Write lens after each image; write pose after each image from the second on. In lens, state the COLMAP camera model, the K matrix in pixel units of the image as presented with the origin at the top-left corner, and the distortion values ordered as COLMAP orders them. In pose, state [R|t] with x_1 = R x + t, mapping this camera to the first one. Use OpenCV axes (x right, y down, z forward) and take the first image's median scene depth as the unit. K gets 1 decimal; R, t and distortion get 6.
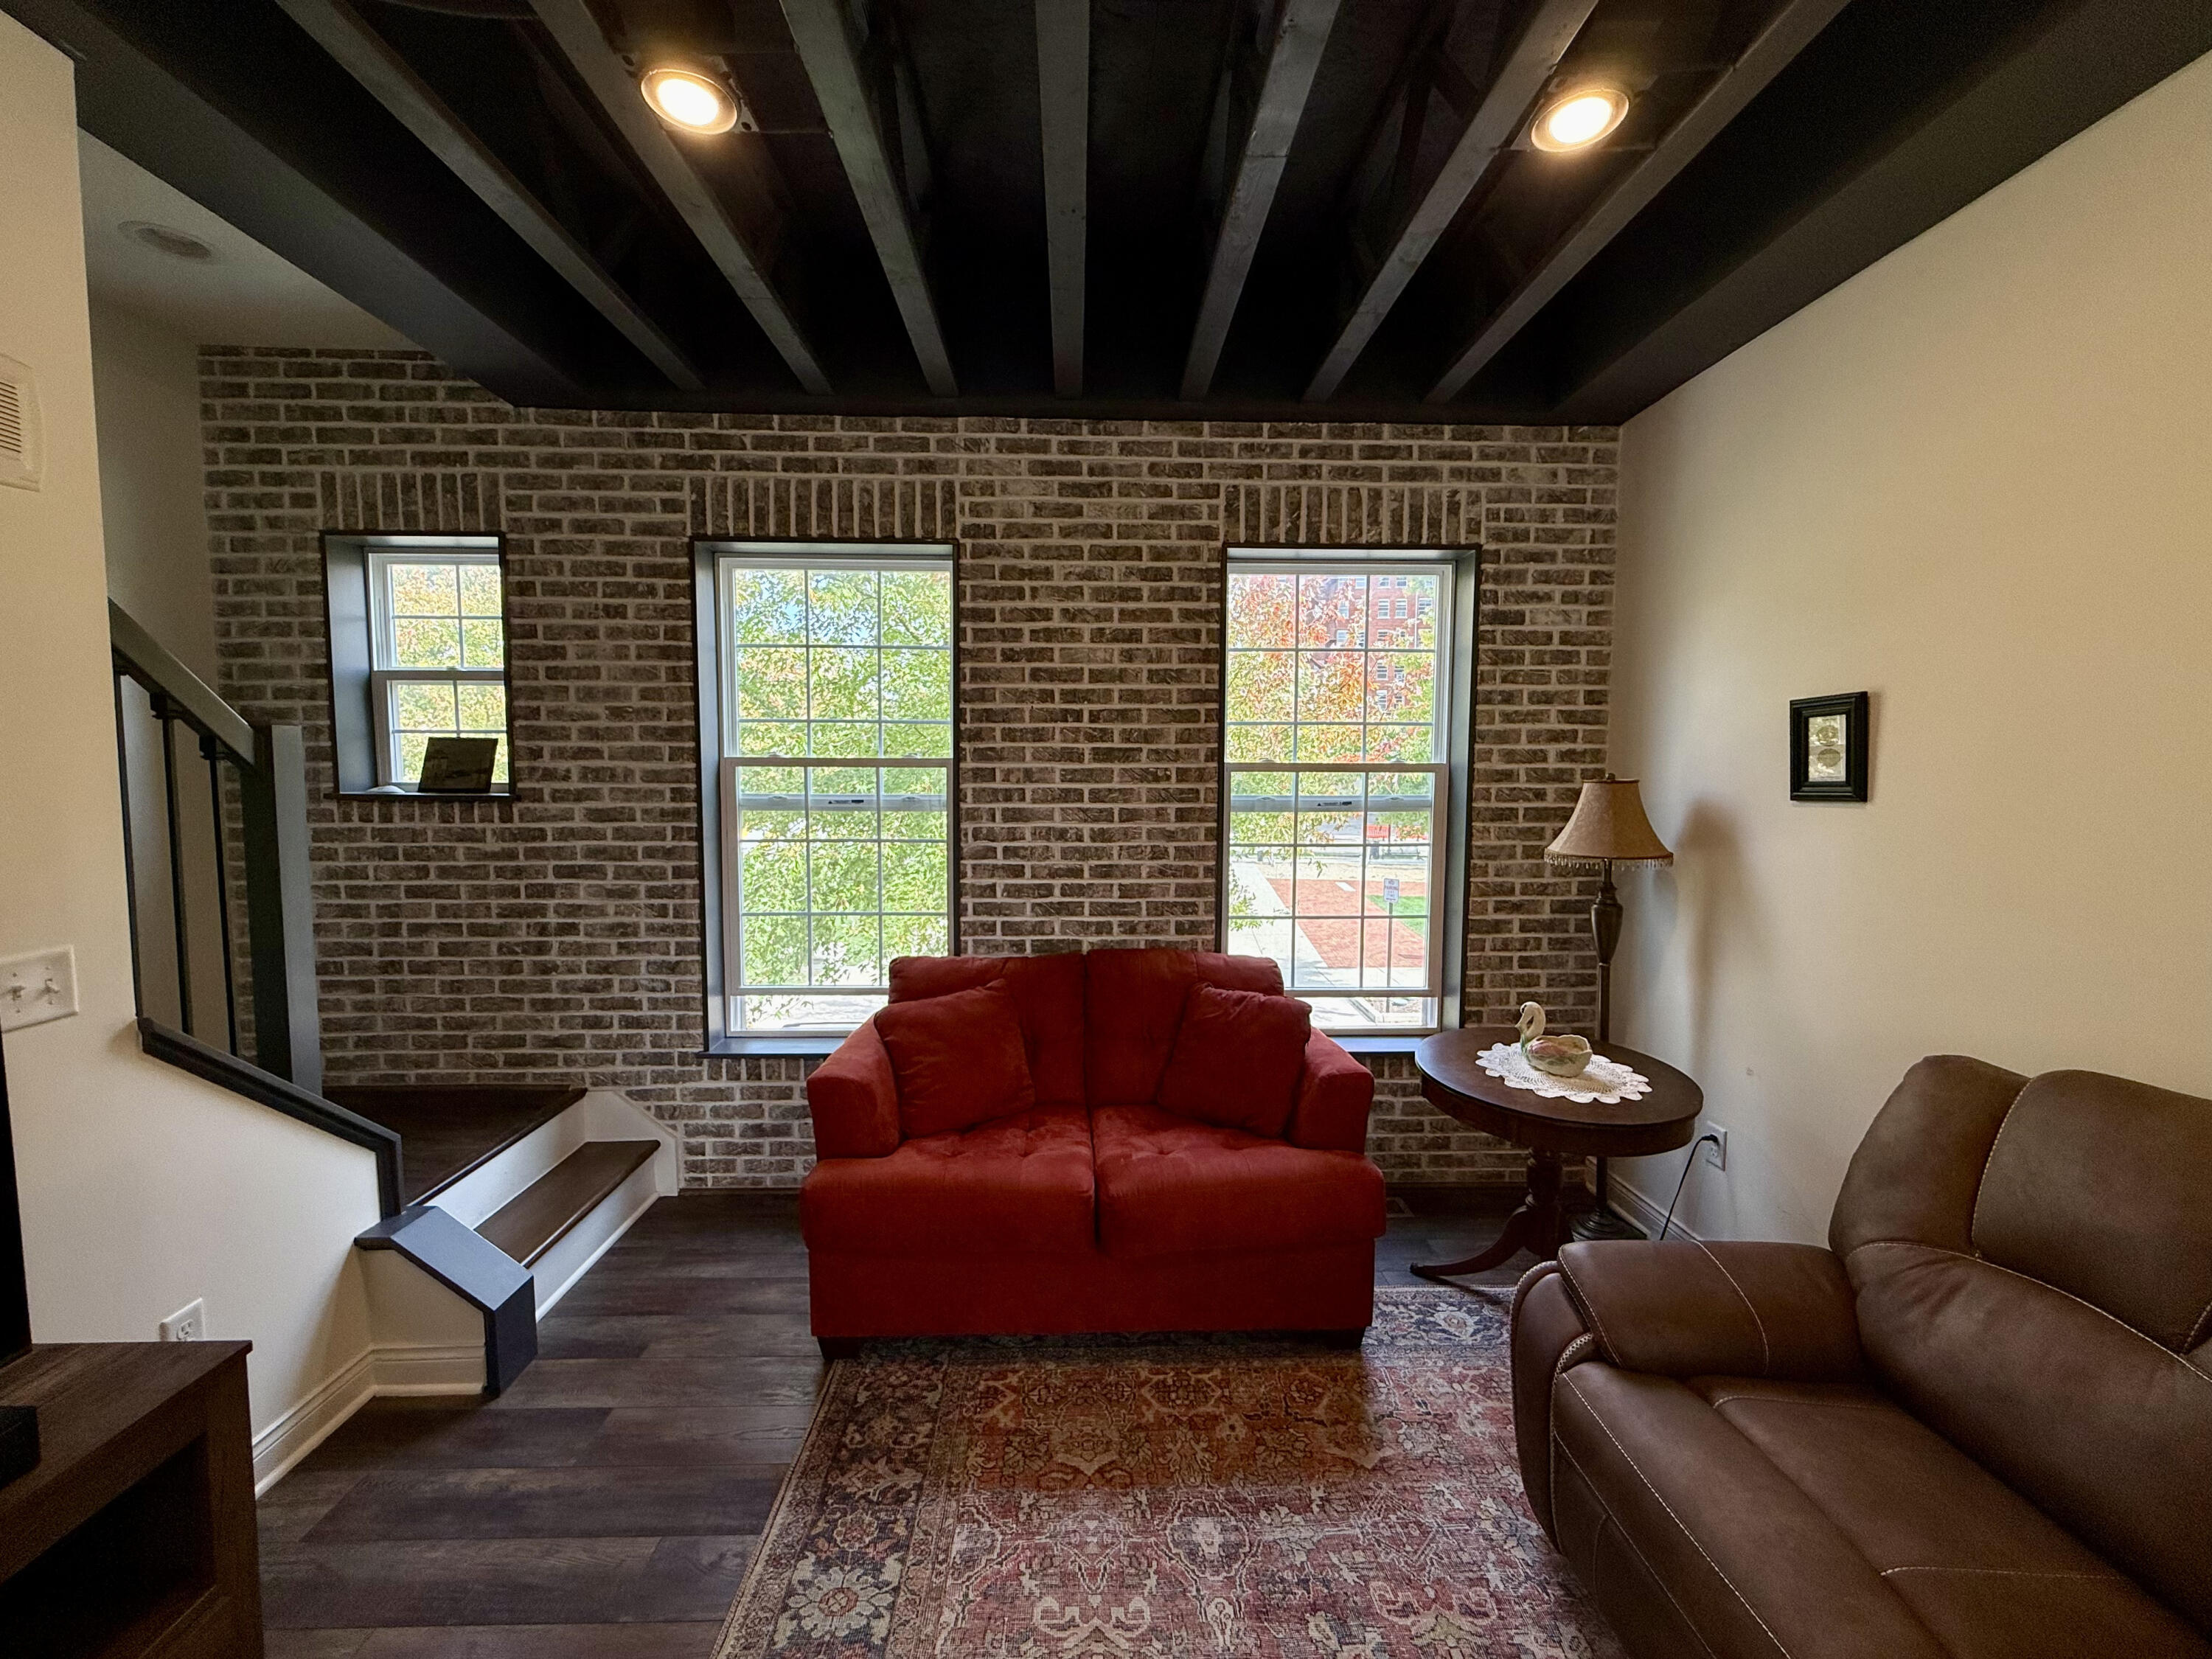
lens RADIAL K [[880.0, 0, 1096.5], [0, 880.0, 823.5], [0, 0, 1]] dist [-0.001497, 0.000552]
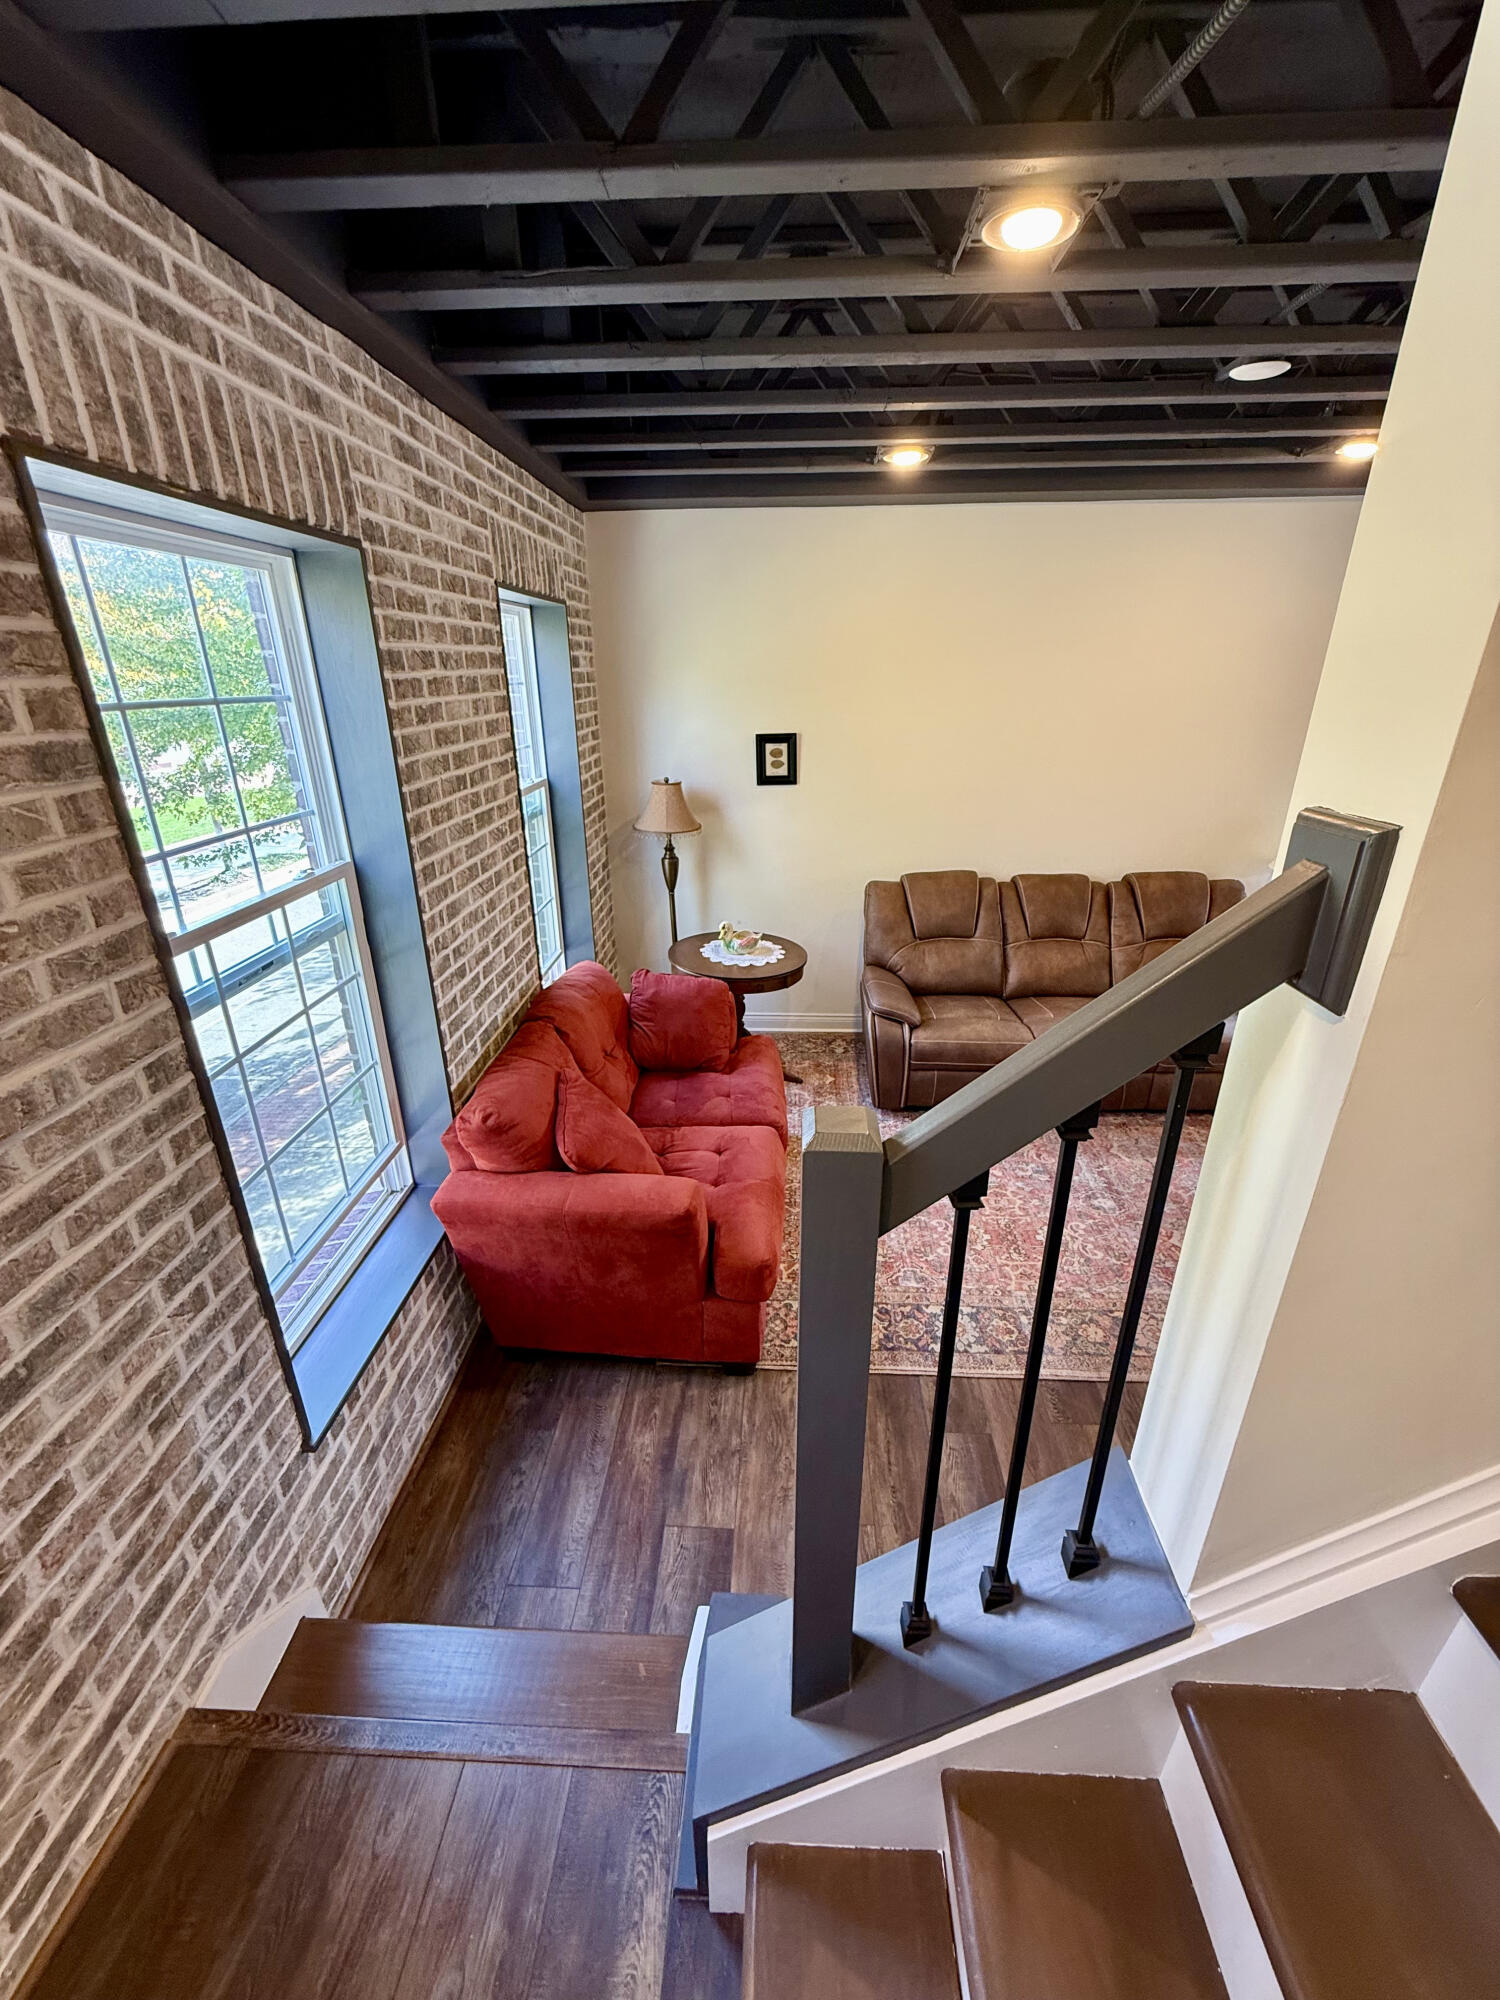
lens RADIAL K [[795.7, 0, 754.7], [0, 795.7, 991.1], [0, 0, 1]] dist [-0.001497, 0.000552]
pose [[0.076570, -0.379108, 0.922179, -0.814092], [0.066535, 0.924775, 0.374651, -0.207800], [-0.994842, 0.032670, 0.096035, 0.638192]]
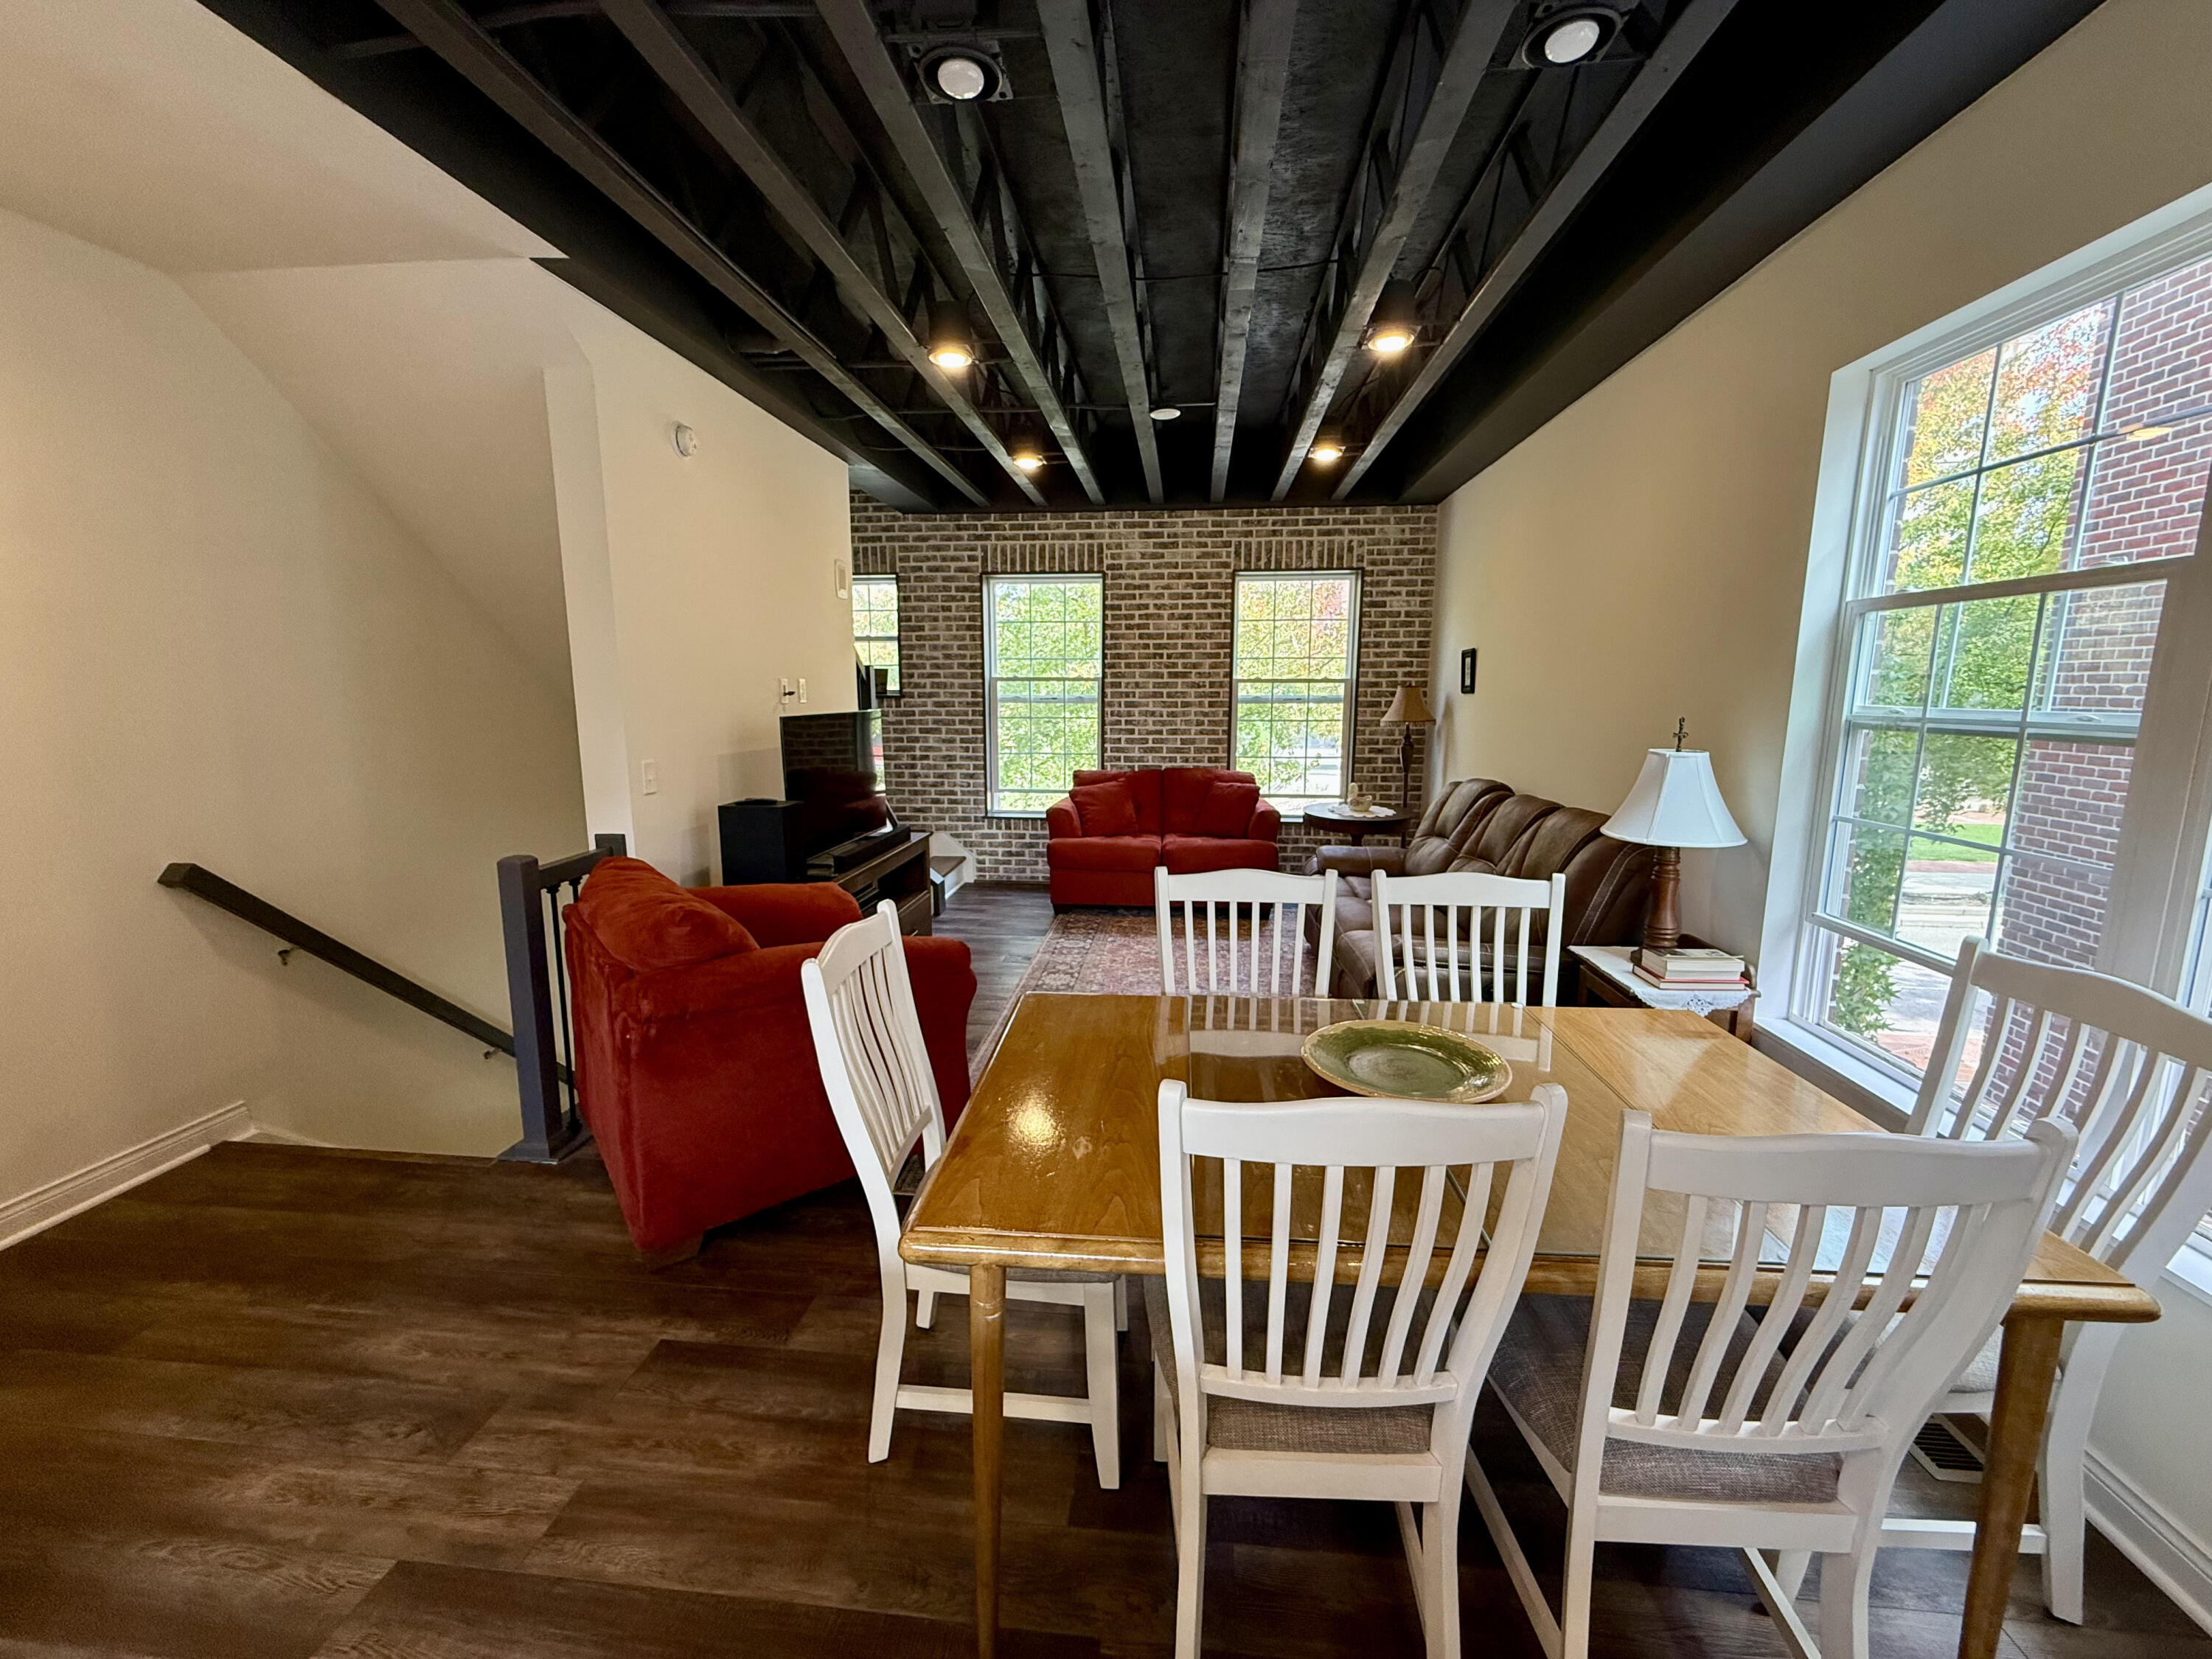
lens RADIAL K [[880.0, 0, 1097.9], [0, 880.0, 834.9], [0, 0, 1]] dist [-0.001497, 0.000552]
pose [[0.993507, 0.014741, -0.112811, 0.070959], [-0.004574, 0.995944, 0.089856, 0.112704], [0.113678, -0.088757, 0.989545, -1.111966]]
